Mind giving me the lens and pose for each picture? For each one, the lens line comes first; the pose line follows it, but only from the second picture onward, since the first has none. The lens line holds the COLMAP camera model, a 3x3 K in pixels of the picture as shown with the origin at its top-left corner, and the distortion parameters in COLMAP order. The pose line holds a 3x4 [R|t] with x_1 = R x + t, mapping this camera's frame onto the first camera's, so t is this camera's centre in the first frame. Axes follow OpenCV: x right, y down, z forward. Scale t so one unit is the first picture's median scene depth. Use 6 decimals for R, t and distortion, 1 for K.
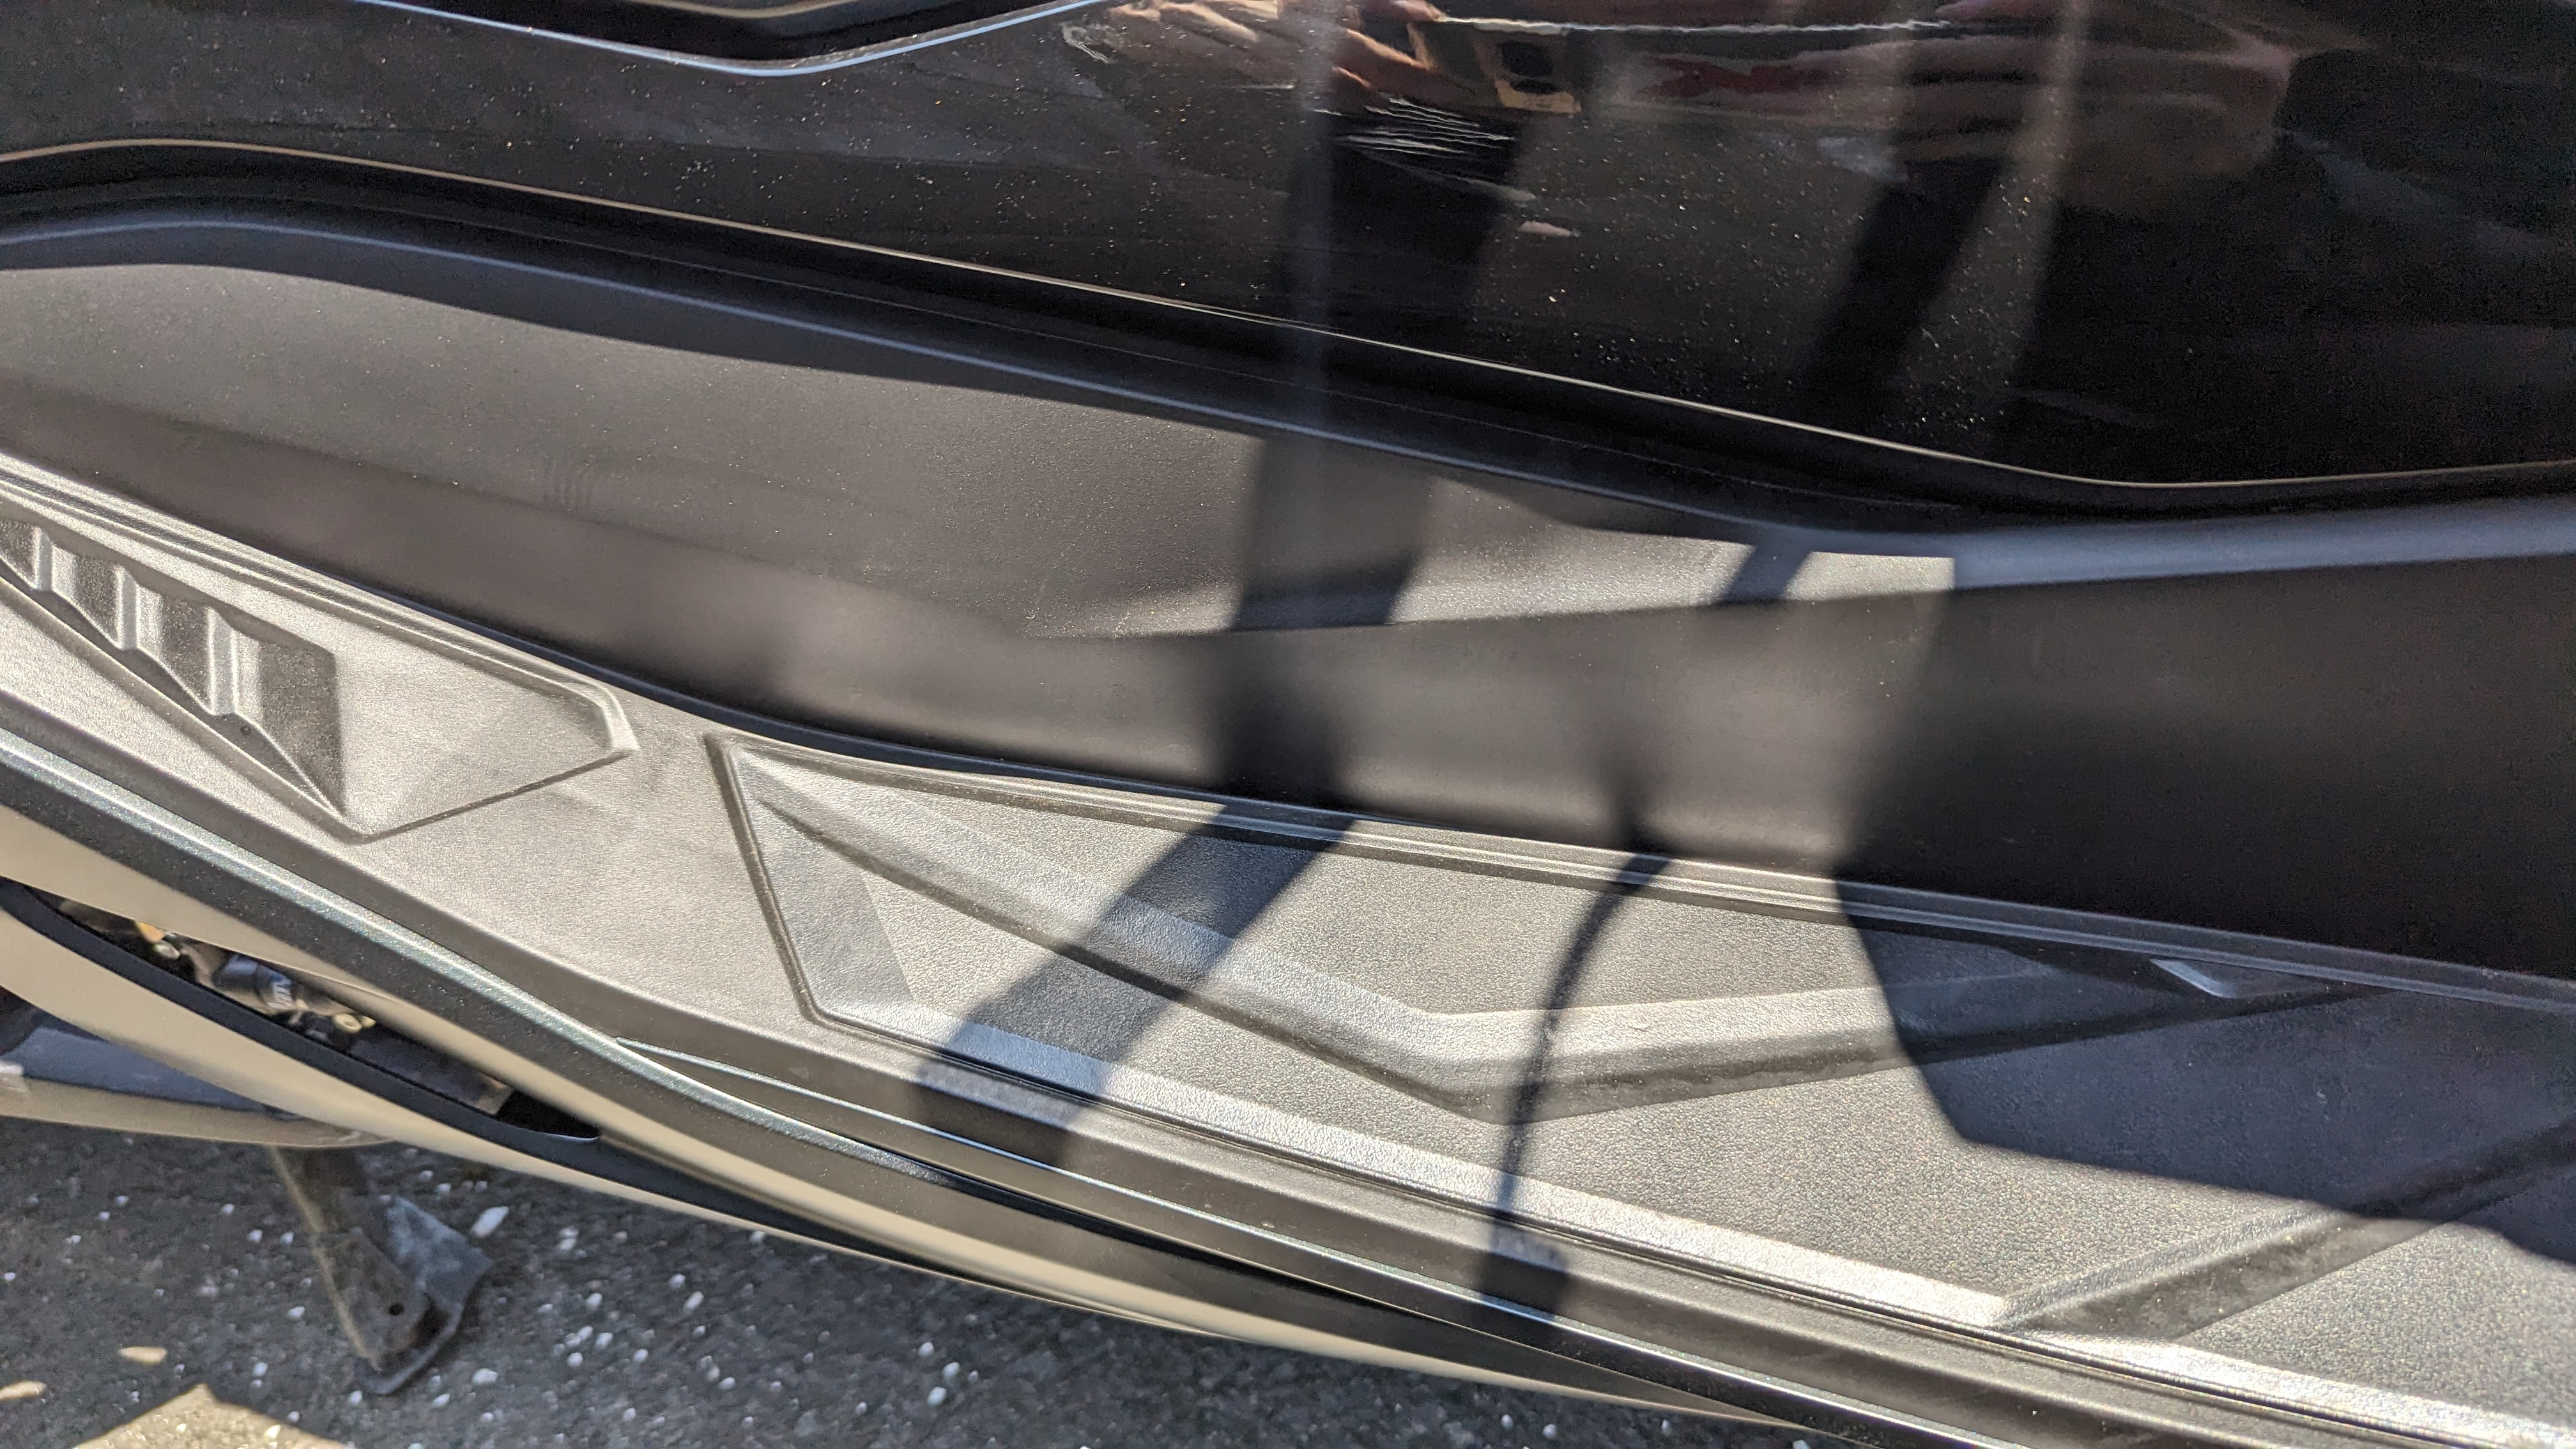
lens RADIAL K [[1890.6, 0, 1274.5], [0, 1890.6, 686.9], [0, 0, 1]] dist [0.040283, -0.044675]
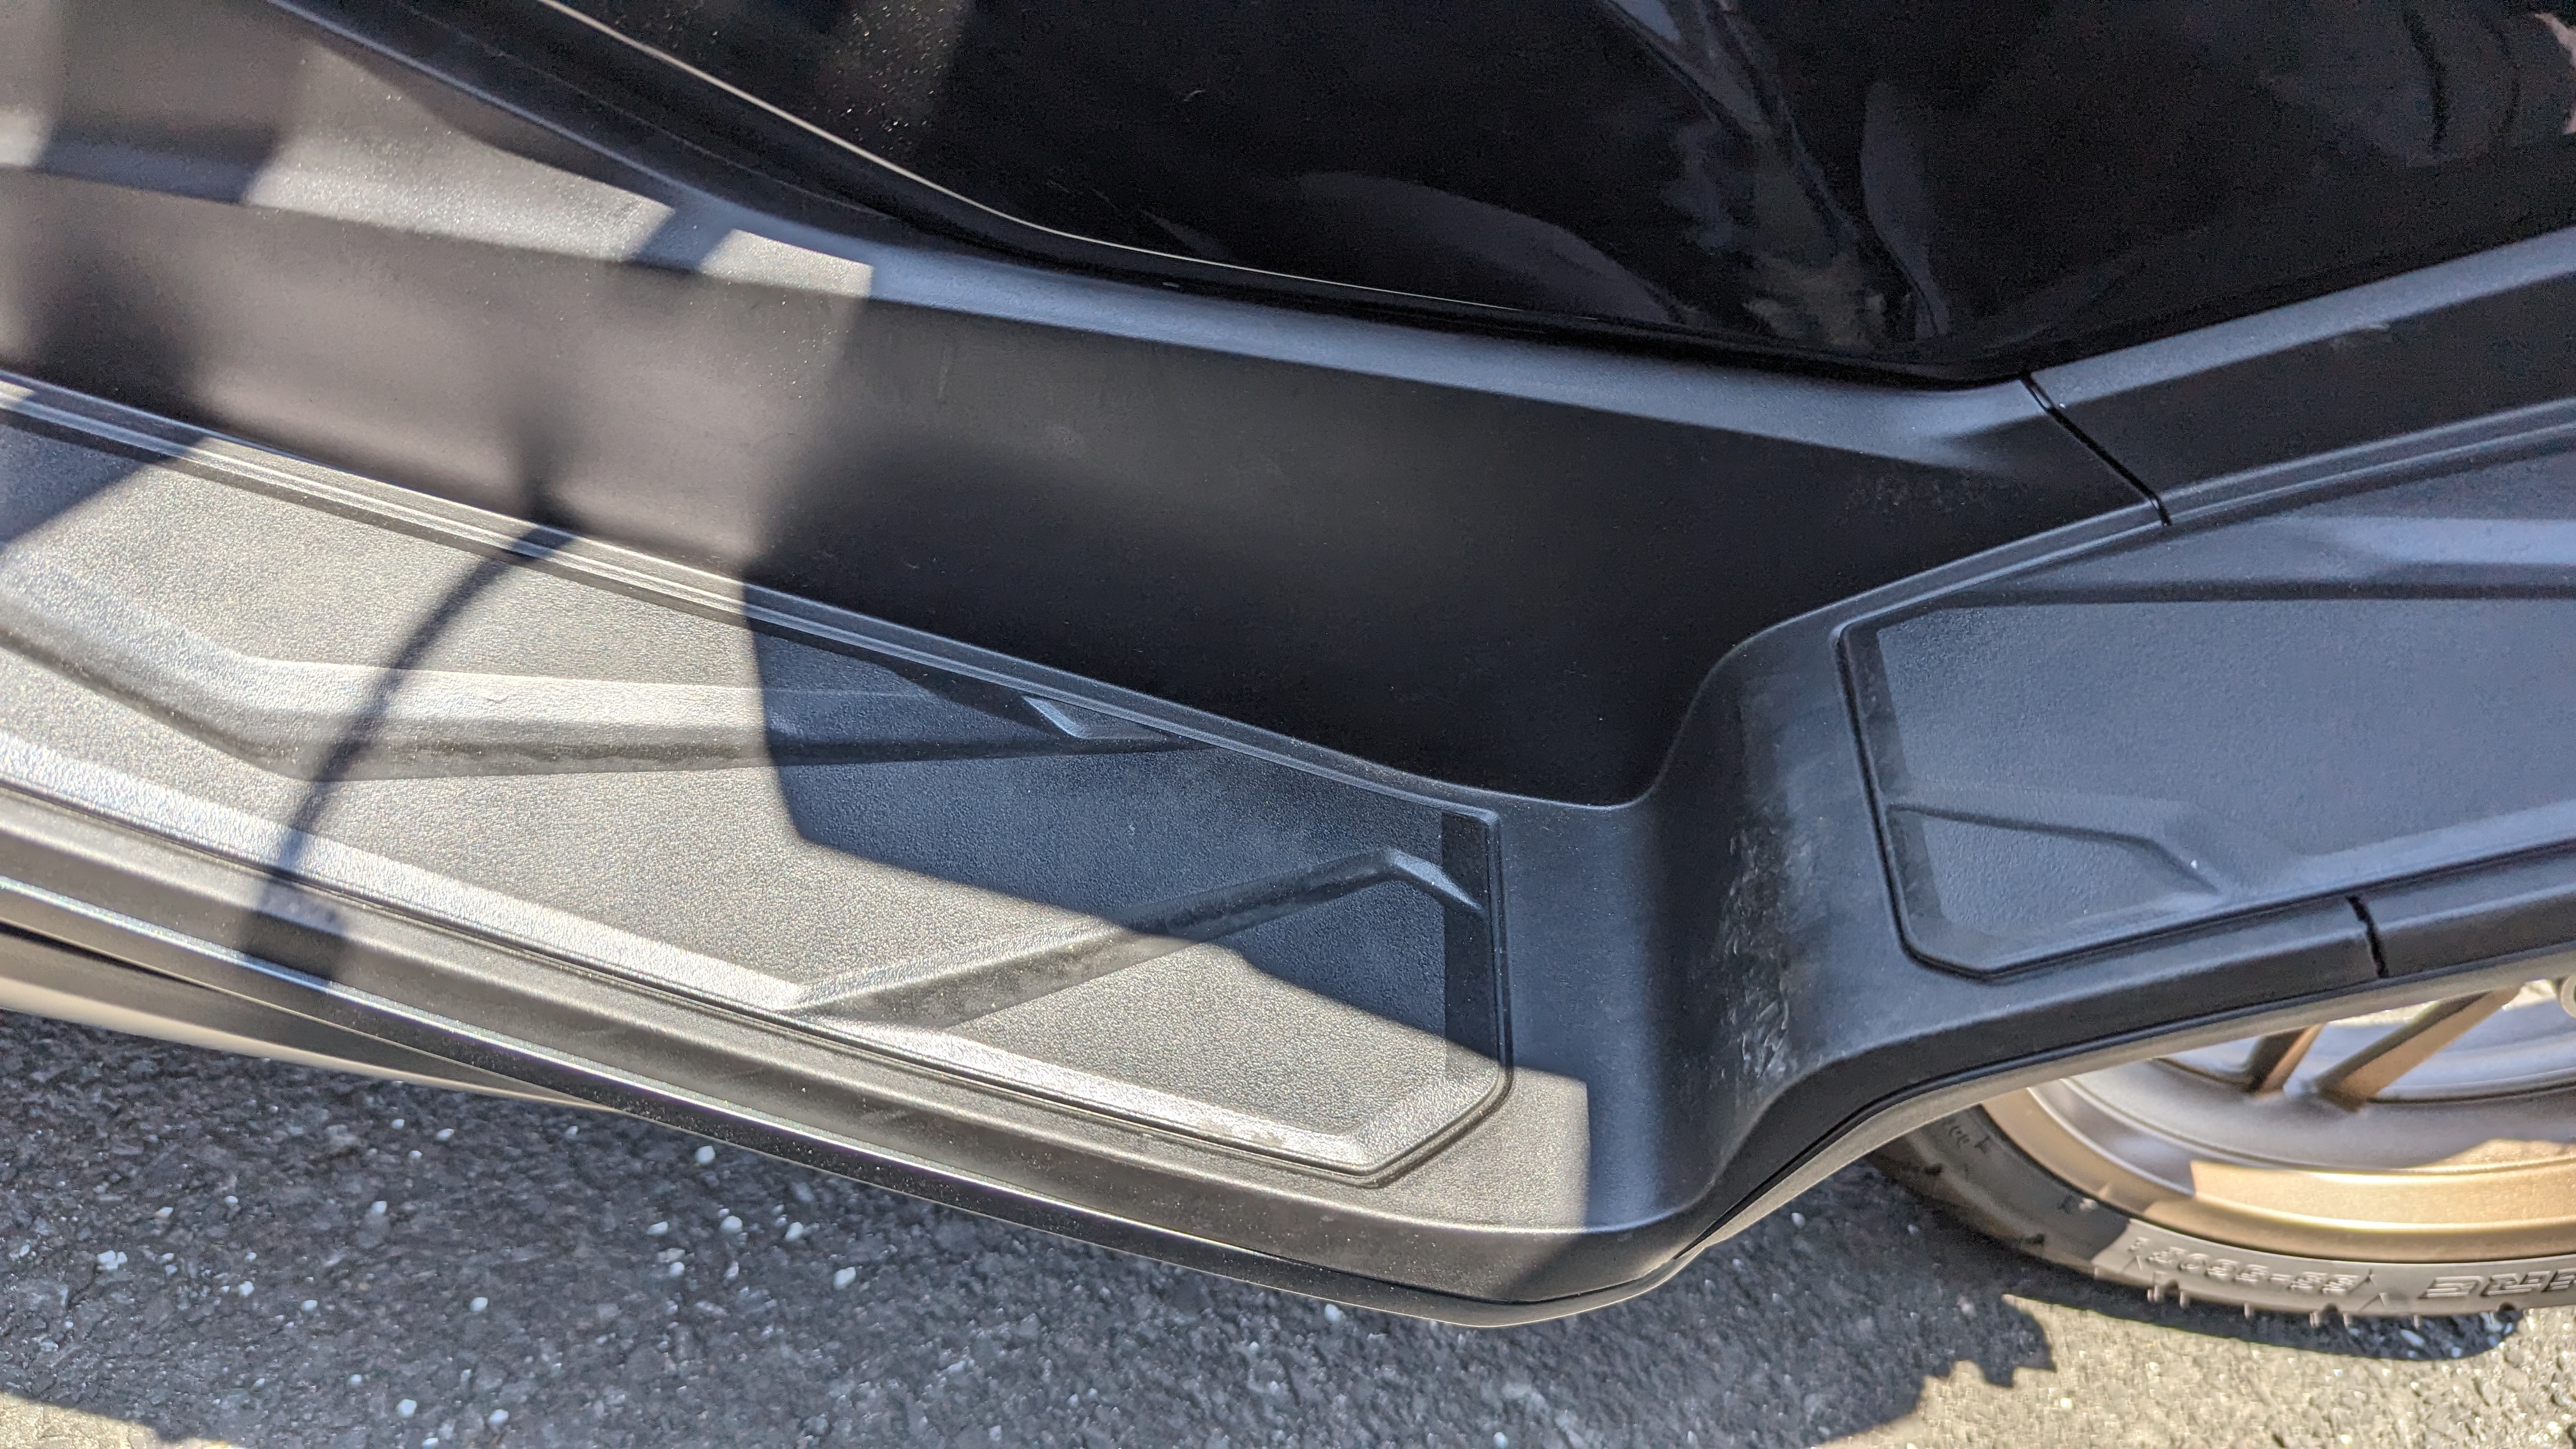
lens RADIAL K [[1890.6, 0, 1274.5], [0, 1890.6, 686.9], [0, 0, 1]] dist [0.040283, -0.044675]
pose [[0.892634, 0.126484, 0.432673, 0.131340], [-0.178085, 0.980699, 0.080712, 0.028350], [-0.414114, -0.149099, 0.897931, -0.012444]]
